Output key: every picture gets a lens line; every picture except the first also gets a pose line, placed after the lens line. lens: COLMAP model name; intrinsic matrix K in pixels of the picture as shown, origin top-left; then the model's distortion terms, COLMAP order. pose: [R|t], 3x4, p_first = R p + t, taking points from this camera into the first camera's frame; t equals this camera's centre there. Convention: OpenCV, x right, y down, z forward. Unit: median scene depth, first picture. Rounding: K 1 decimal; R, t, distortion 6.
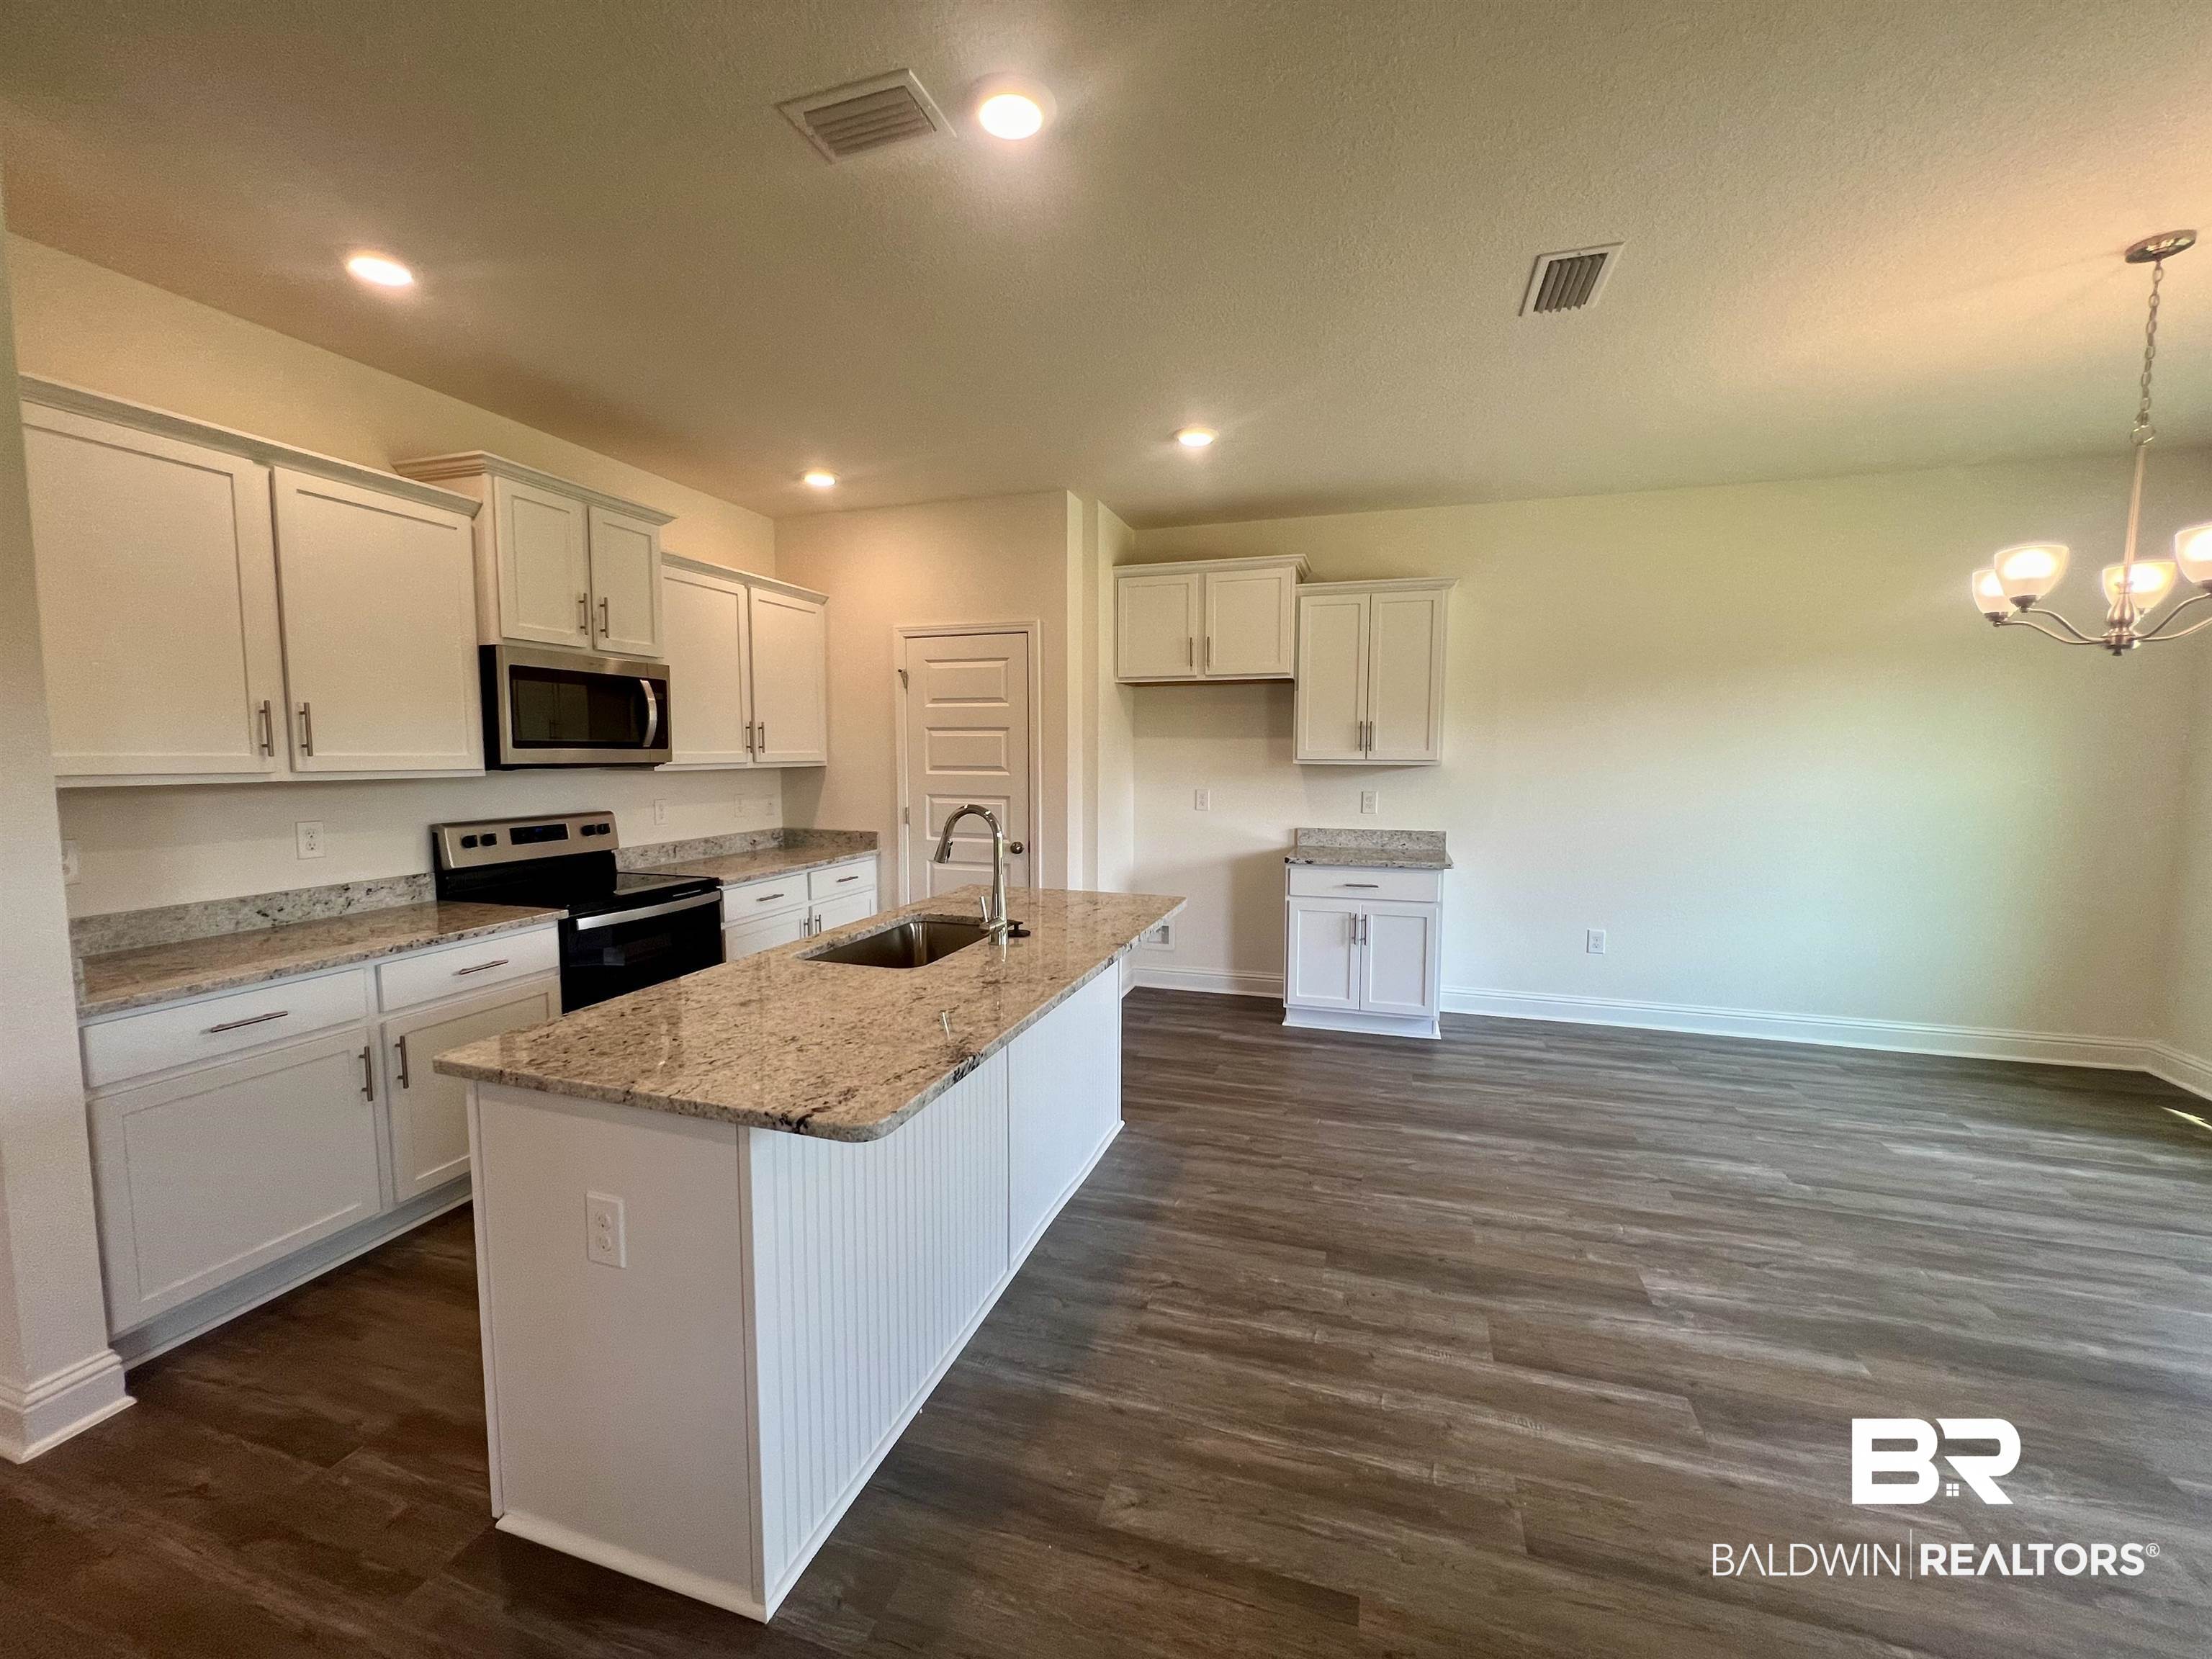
lens RADIAL K [[887.9, 0, 1102.7], [0, 887.9, 829.2], [0, 0, 1]] dist [-0.003577, 0.001341]
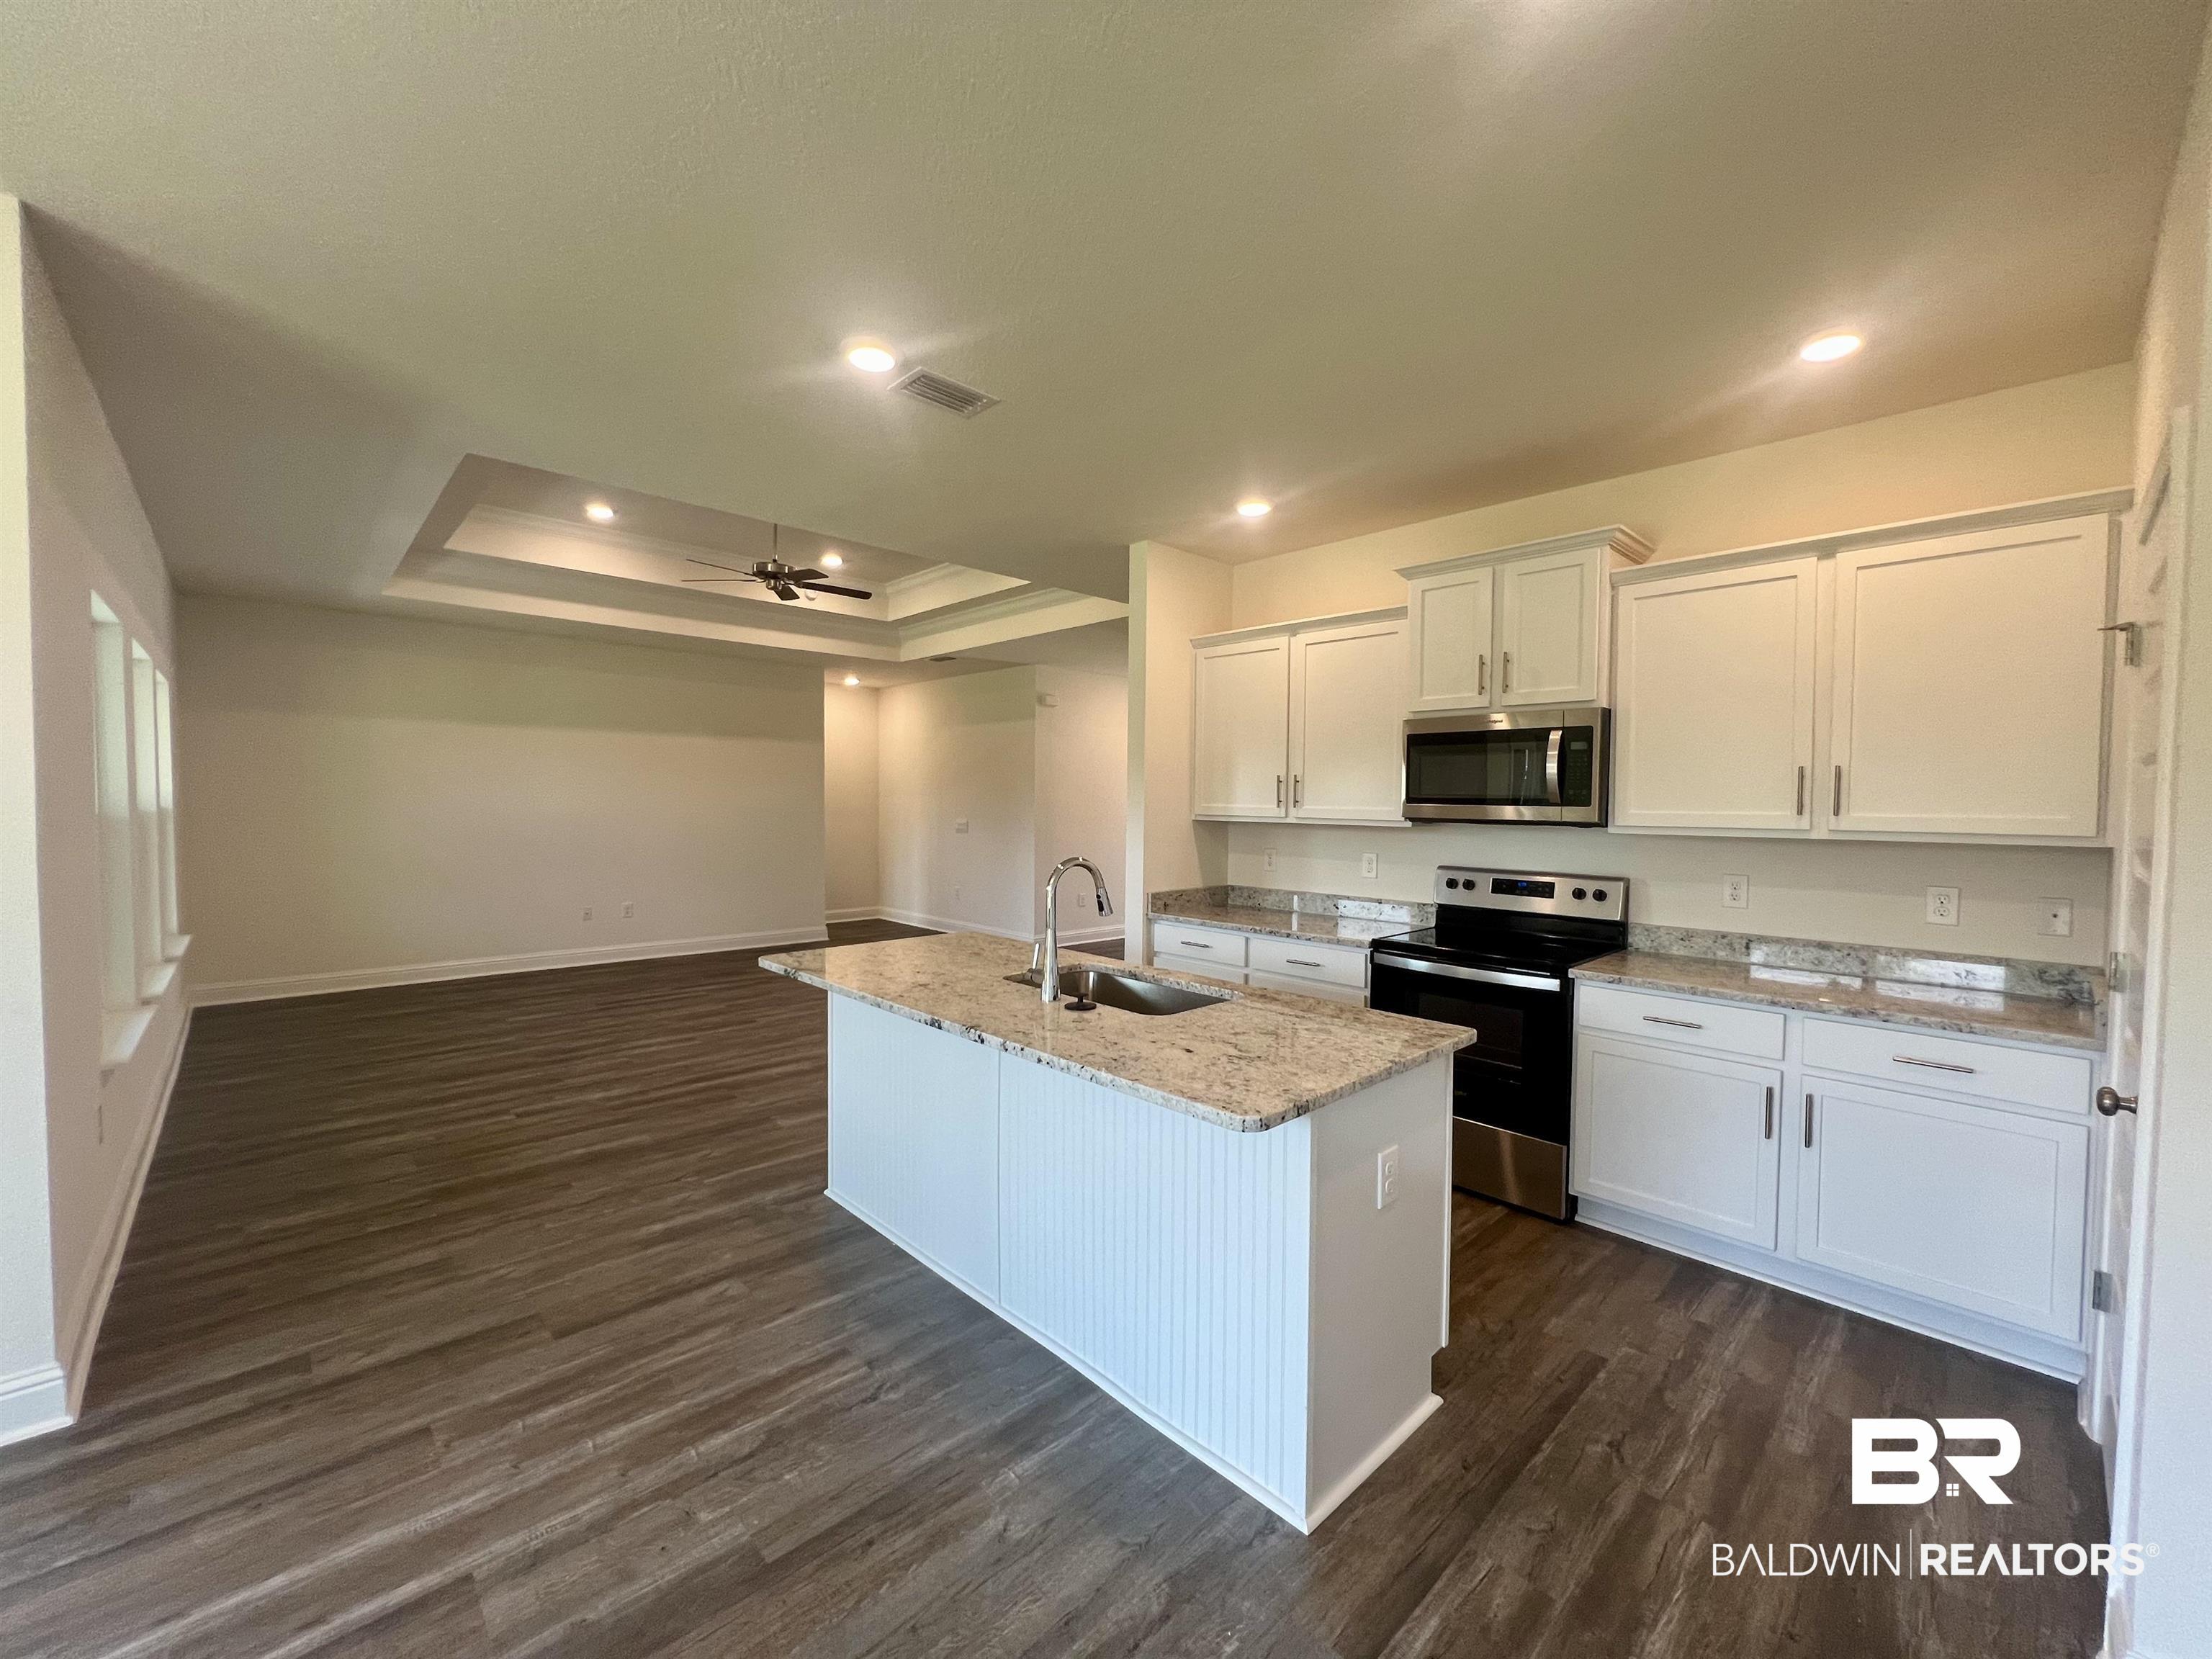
lens RADIAL K [[887.9, 0, 1102.7], [0, 887.9, 829.2], [0, 0, 1]] dist [-0.003577, 0.001341]
pose [[-0.475152, 0.022651, -0.879612, 0.792747], [-0.089735, 0.993209, 0.074049, -0.150410], [0.875316, 0.114116, -0.469893, 1.659709]]
